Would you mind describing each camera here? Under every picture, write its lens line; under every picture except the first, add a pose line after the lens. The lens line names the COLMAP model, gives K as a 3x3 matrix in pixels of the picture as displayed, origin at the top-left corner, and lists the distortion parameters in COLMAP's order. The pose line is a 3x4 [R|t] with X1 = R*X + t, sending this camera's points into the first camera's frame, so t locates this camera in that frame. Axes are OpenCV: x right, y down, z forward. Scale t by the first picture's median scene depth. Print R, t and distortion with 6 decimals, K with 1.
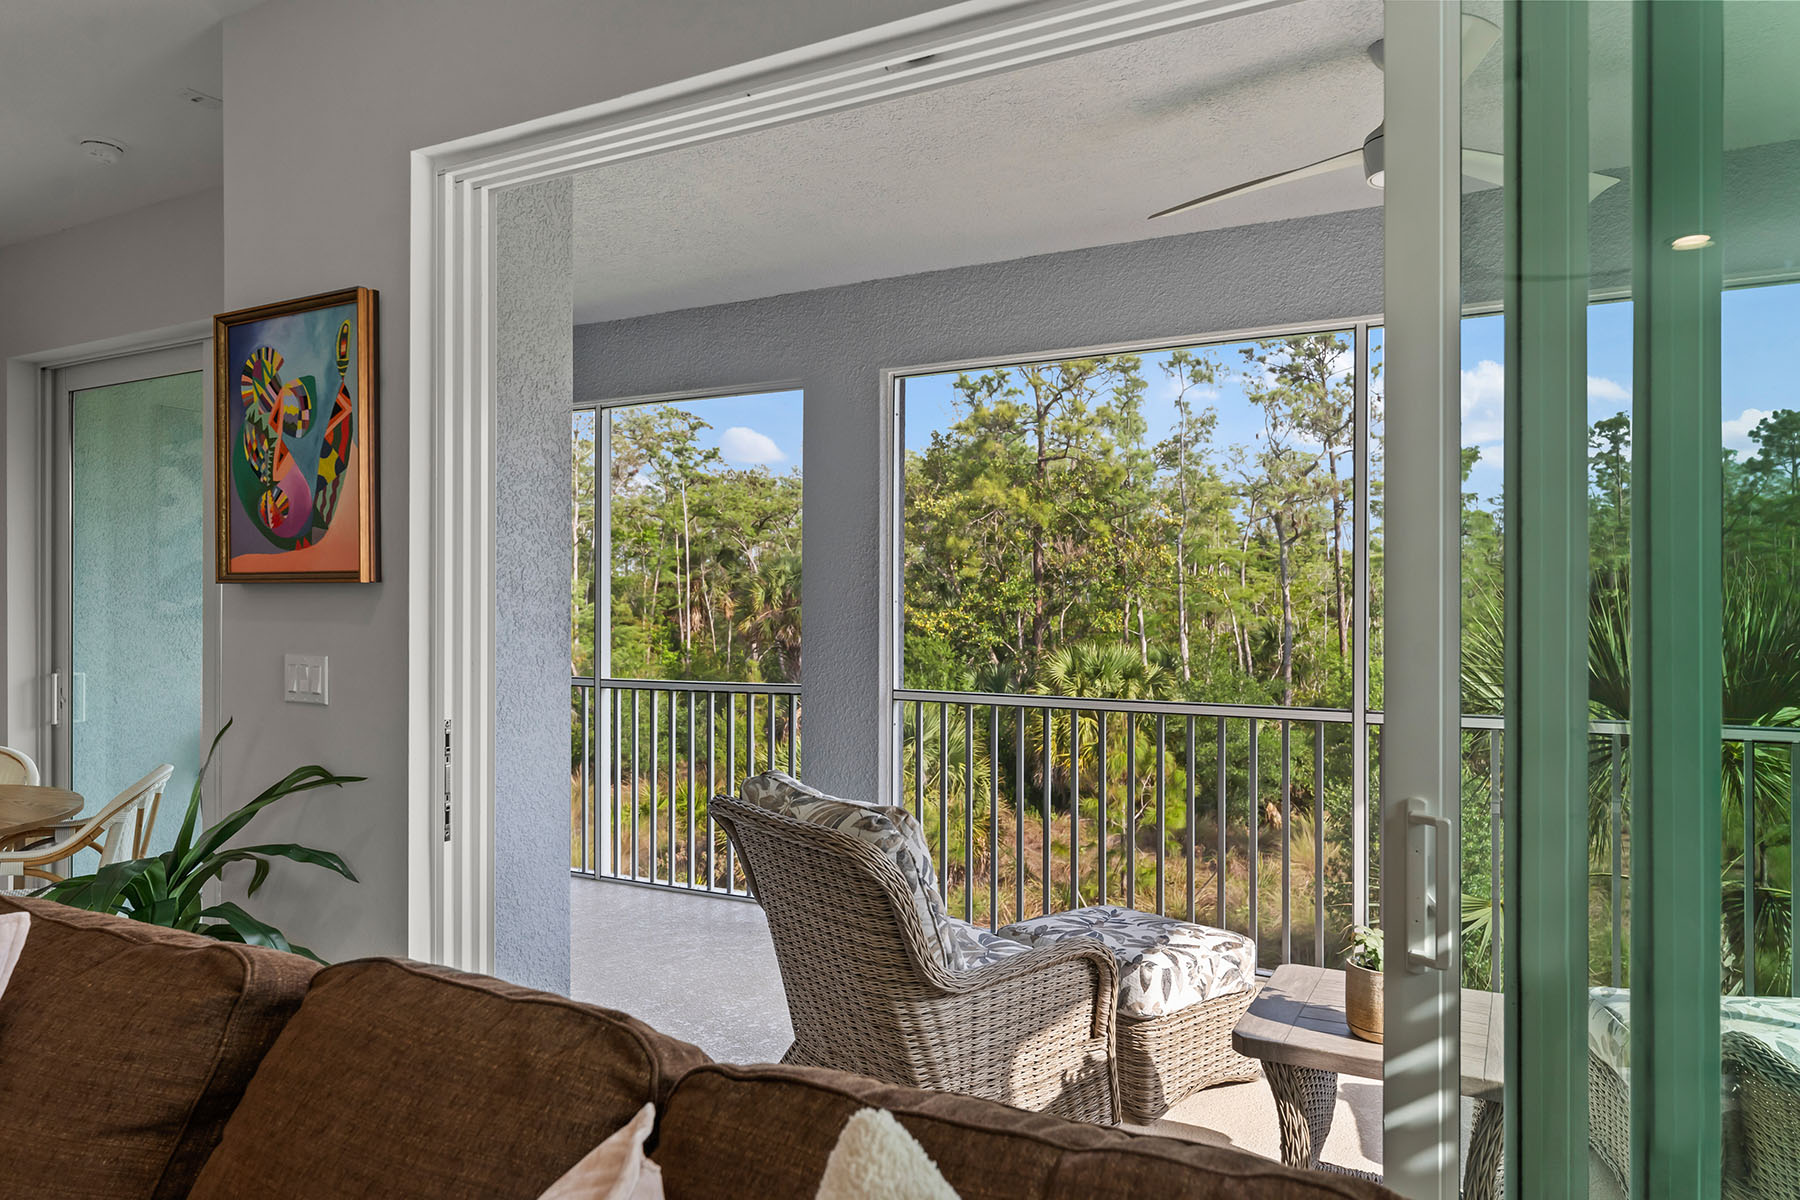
lens RADIAL K [[1184.5, 0, 900.0], [0, 1184.5, 600.0], [0, 0, 1]] dist [0.020395, 0.000022]
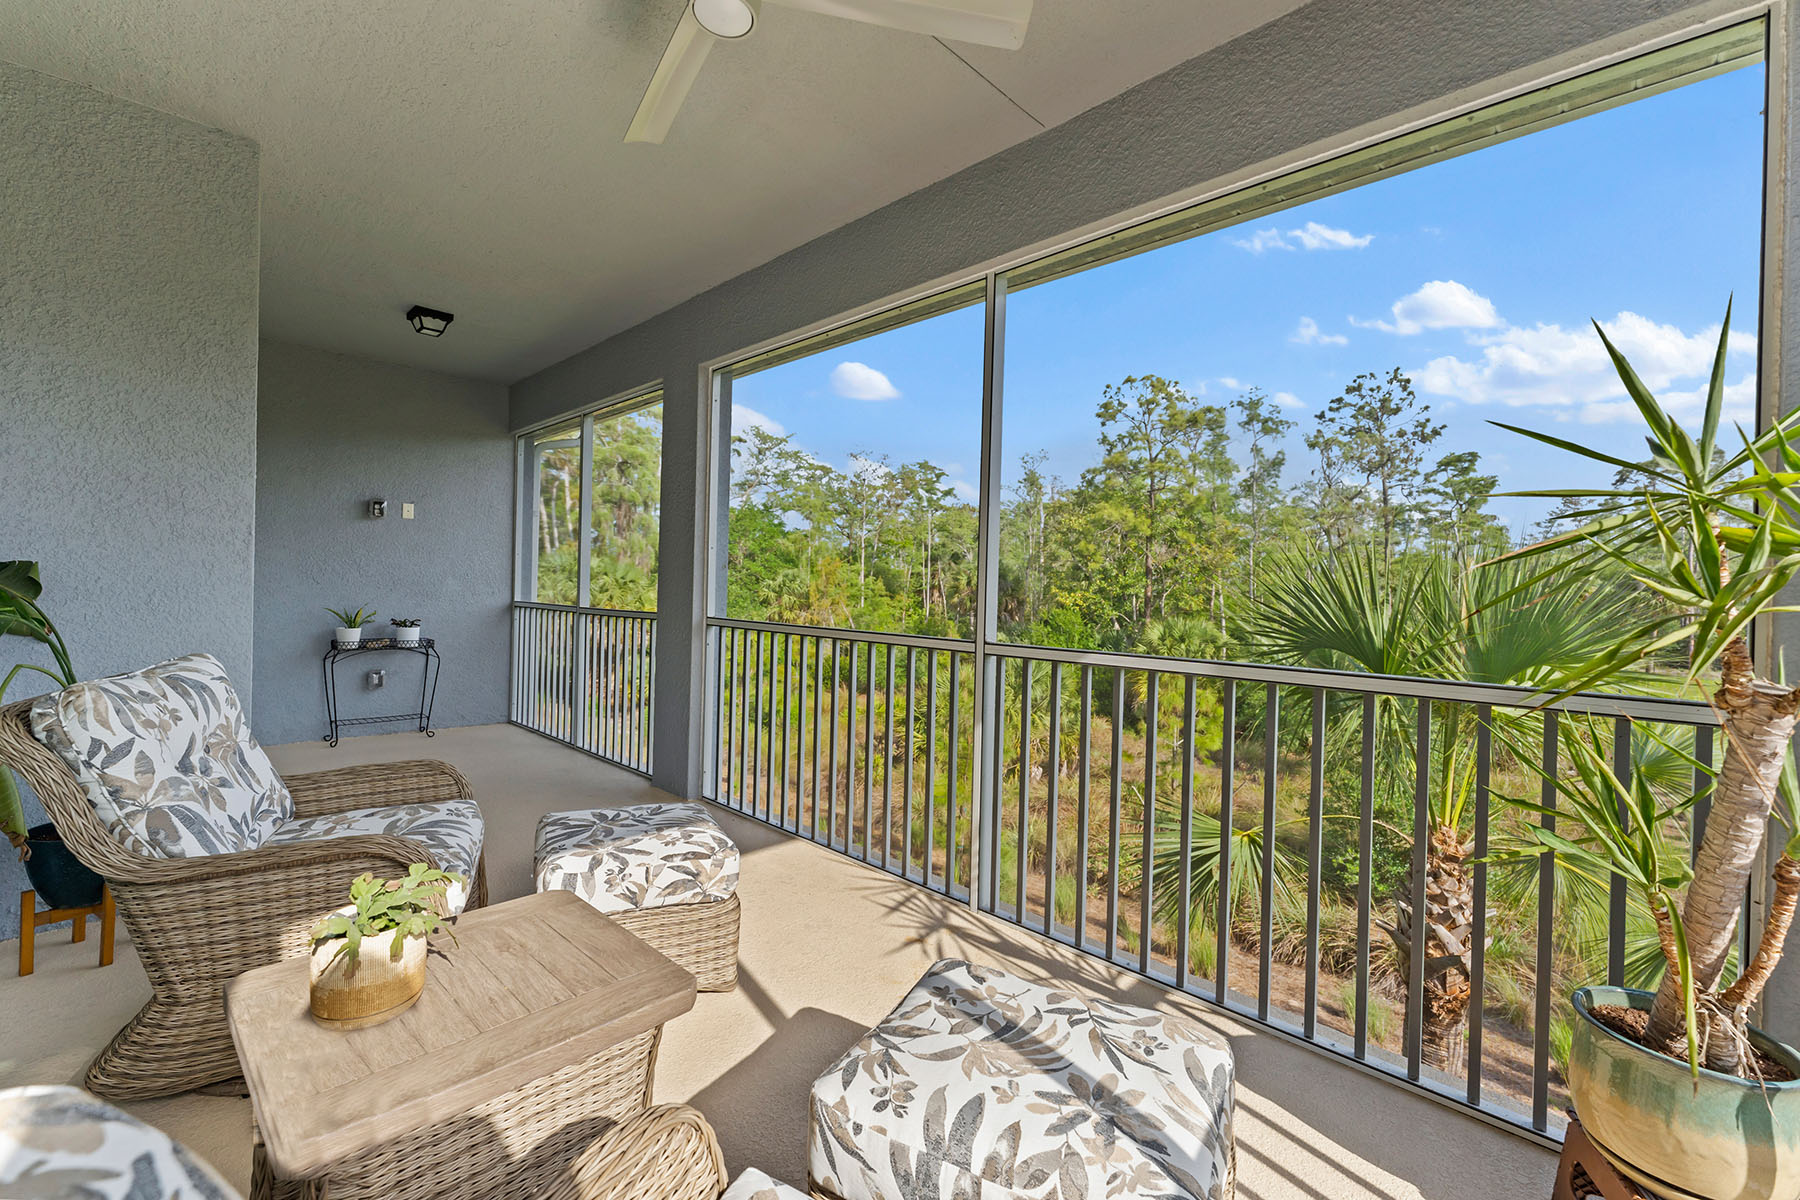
lens RADIAL K [[740.5, 0, 900.7], [0, 740.5, 586.1], [0, 0, 1]] dist [0.000237, -0.000086]
pose [[0.966619, 0.022294, -0.255247, 0.064802], [-0.022858, 0.999738, 0.000758, 0.006086], [0.255198, 0.005102, 0.966875, 0.046568]]
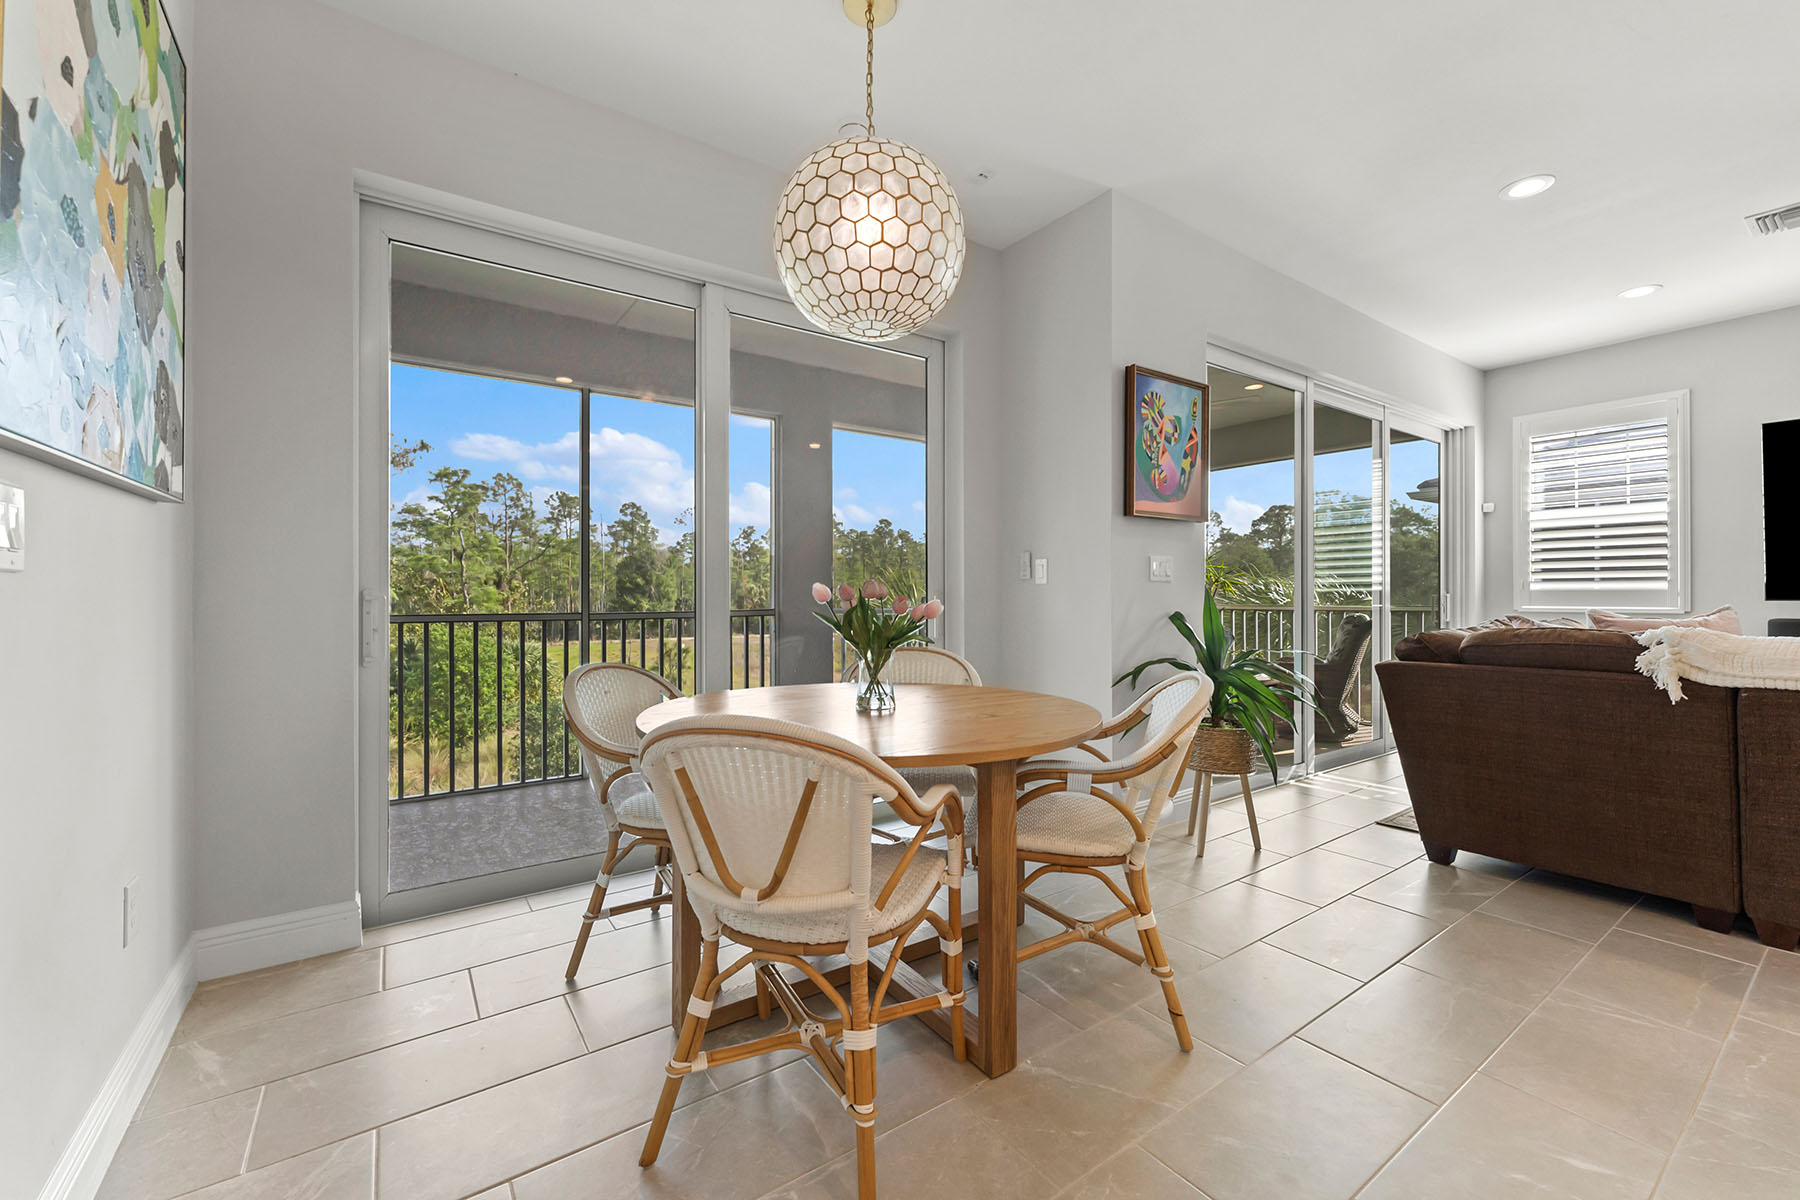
lens RADIAL K [[727.8, 0, 903.7], [0, 727.8, 596.8], [0, 0, 1]] dist [0.001647, 0.000130]
pose [[0.432439, 0.001140, 0.901662, -0.154000], [-0.002269, 0.999997, -0.000176, 0.009907], [-0.901660, -0.001970, 0.432440, 0.076179]]
